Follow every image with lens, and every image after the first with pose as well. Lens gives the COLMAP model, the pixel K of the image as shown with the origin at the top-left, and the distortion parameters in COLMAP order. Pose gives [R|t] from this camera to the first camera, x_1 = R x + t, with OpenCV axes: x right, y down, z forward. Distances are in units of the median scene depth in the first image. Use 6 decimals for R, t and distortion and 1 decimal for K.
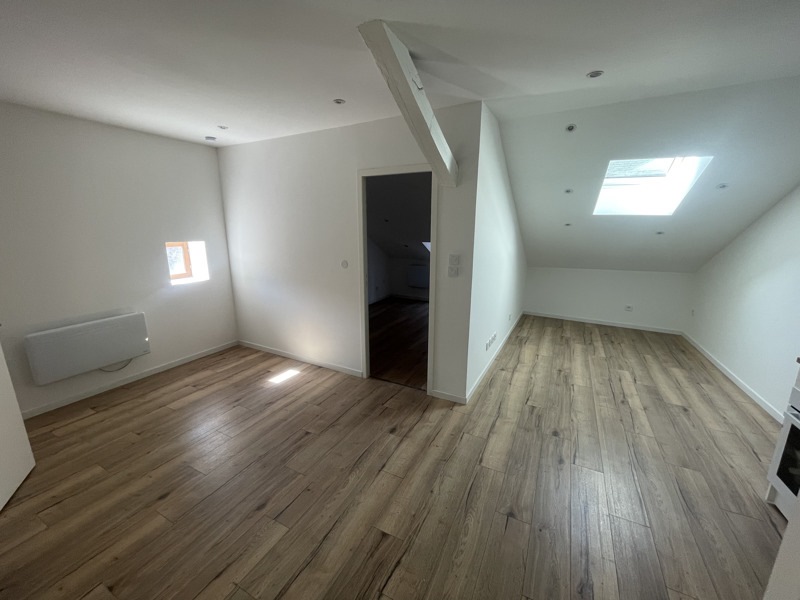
lens RADIAL K [[322.7, 0, 401.9], [0, 322.7, 298.0], [0, 0, 1]] dist [-0.004448, 0.000459]
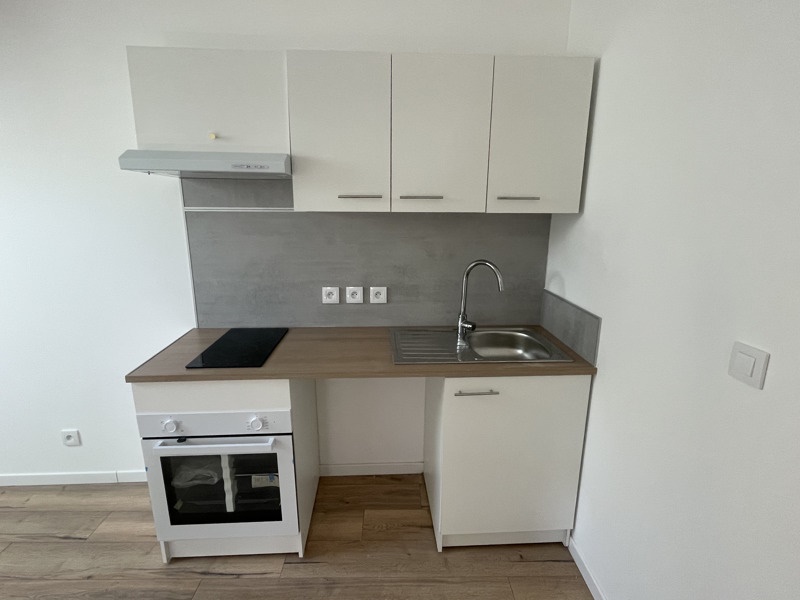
lens RADIAL K [[406.6, 0, 399.5], [0, 406.6, 300.0], [0, 0, 1]] dist [-0.004861, 0.000691]
pose [[-0.468147, -0.206816, 0.859108, 0.126540], [0.186824, 0.927082, 0.324984, -0.079294], [-0.863675, 0.312643, -0.395373, 0.430306]]
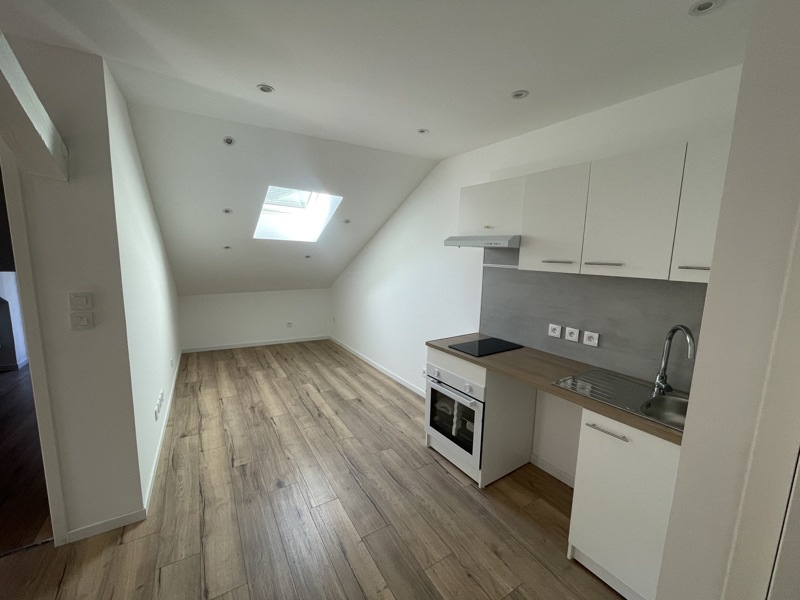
lens RADIAL K [[322.7, 0, 396.6], [0, 322.7, 298.8], [0, 0, 1]] dist [-0.004448, 0.000459]
pose [[0.520948, -0.108276, 0.846693, -0.035393], [0.162122, 0.986418, 0.026394, -0.038629], [-0.838051, 0.123518, 0.531426, 0.167692]]
